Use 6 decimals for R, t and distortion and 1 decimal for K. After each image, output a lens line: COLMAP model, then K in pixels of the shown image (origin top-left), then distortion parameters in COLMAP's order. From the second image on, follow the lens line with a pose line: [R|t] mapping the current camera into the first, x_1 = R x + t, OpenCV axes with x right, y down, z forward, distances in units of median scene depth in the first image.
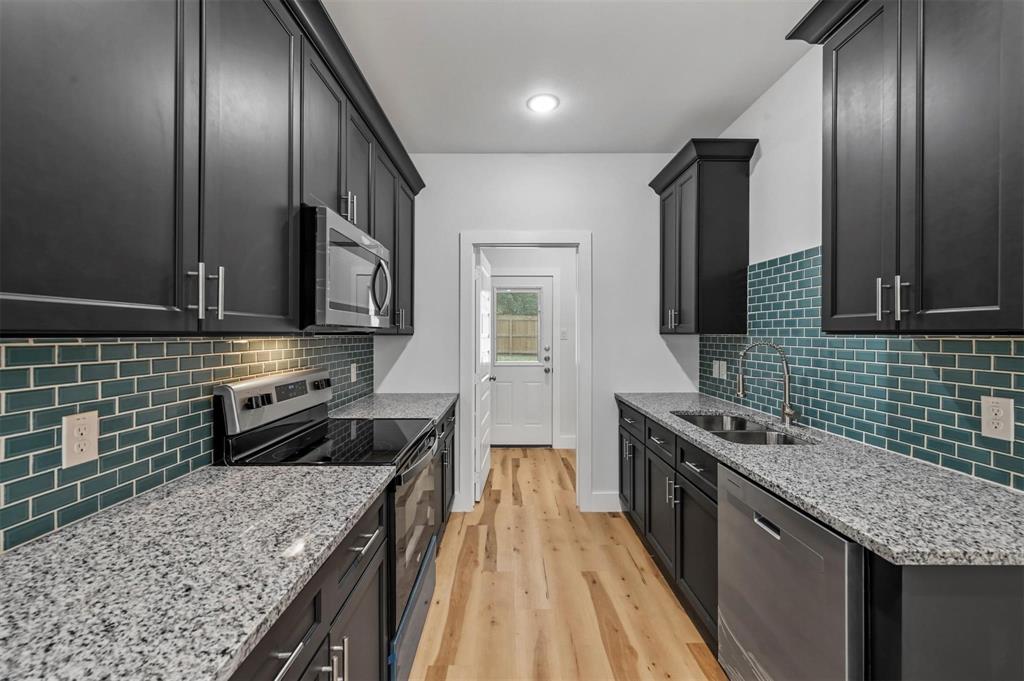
lens RADIAL K [[405.3, 0, 512.0], [0, 405.3, 334.8], [0, 0, 1]] dist [-0.002430, 0.001202]
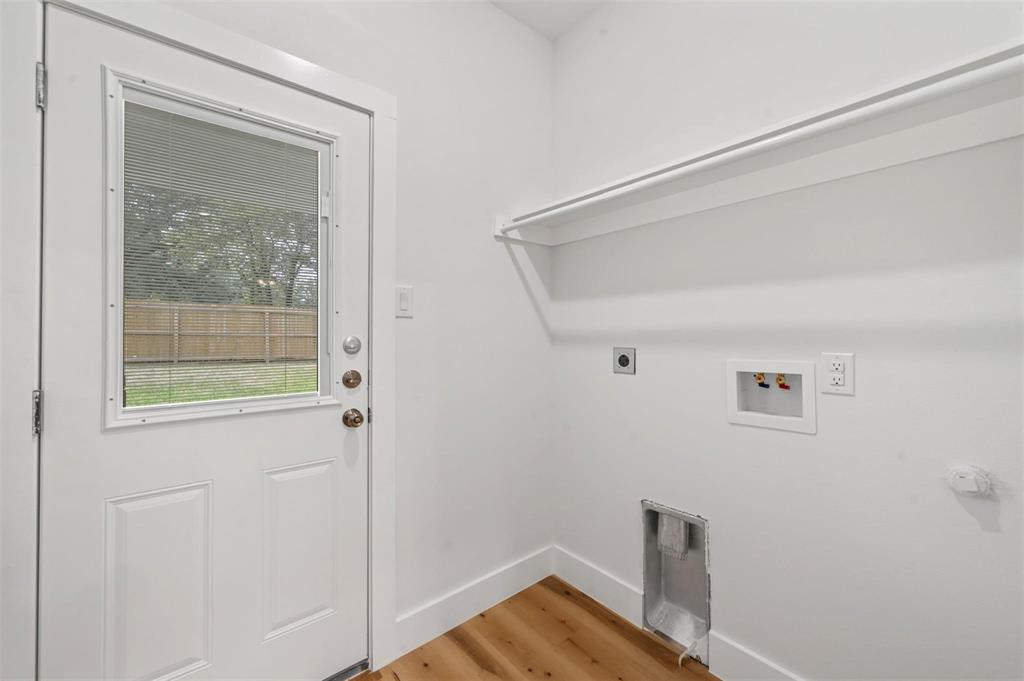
lens RADIAL K [[405.3, 0, 510.5], [0, 405.3, 340.7], [0, 0, 1]] dist [-0.002430, 0.001202]
pose [[0.770344, 0.006627, 0.637594, -0.037308], [-0.011039, 0.999935, 0.002943, 0.069461], [-0.637532, -0.009306, 0.770367, 1.716118]]
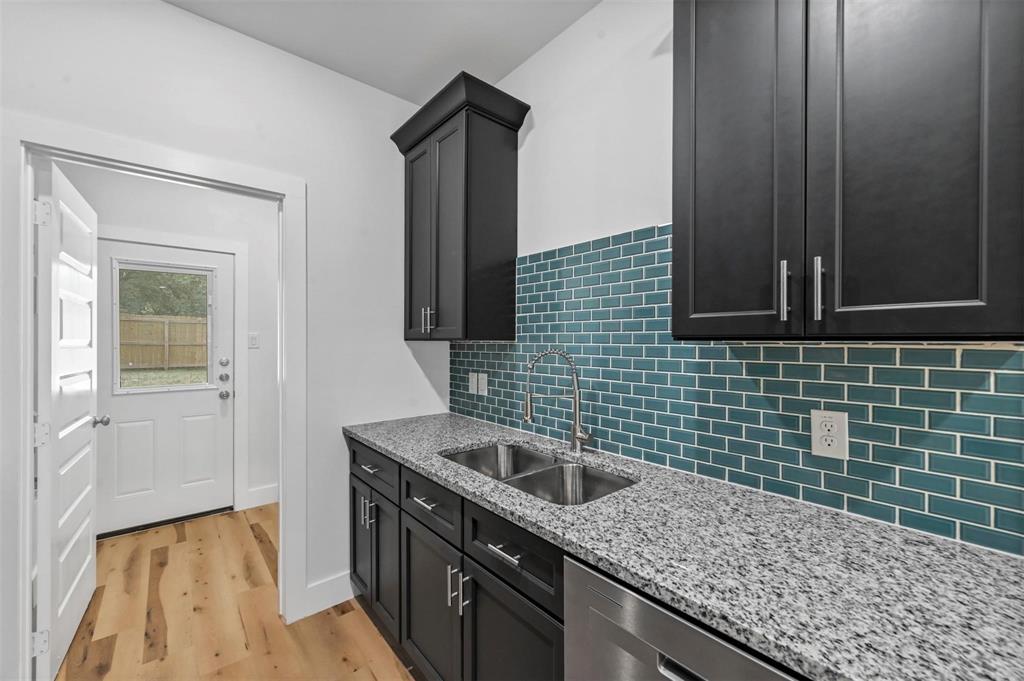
lens RADIAL K [[405.3, 0, 508.8], [0, 405.3, 341.6], [0, 0, 1]] dist [-0.002430, 0.001202]
pose [[0.769111, -0.000492, 0.639115, 0.052862], [0.000660, 1.000000, -0.000025, 0.000726], [-0.639115, 0.000441, 0.769111, 0.476552]]
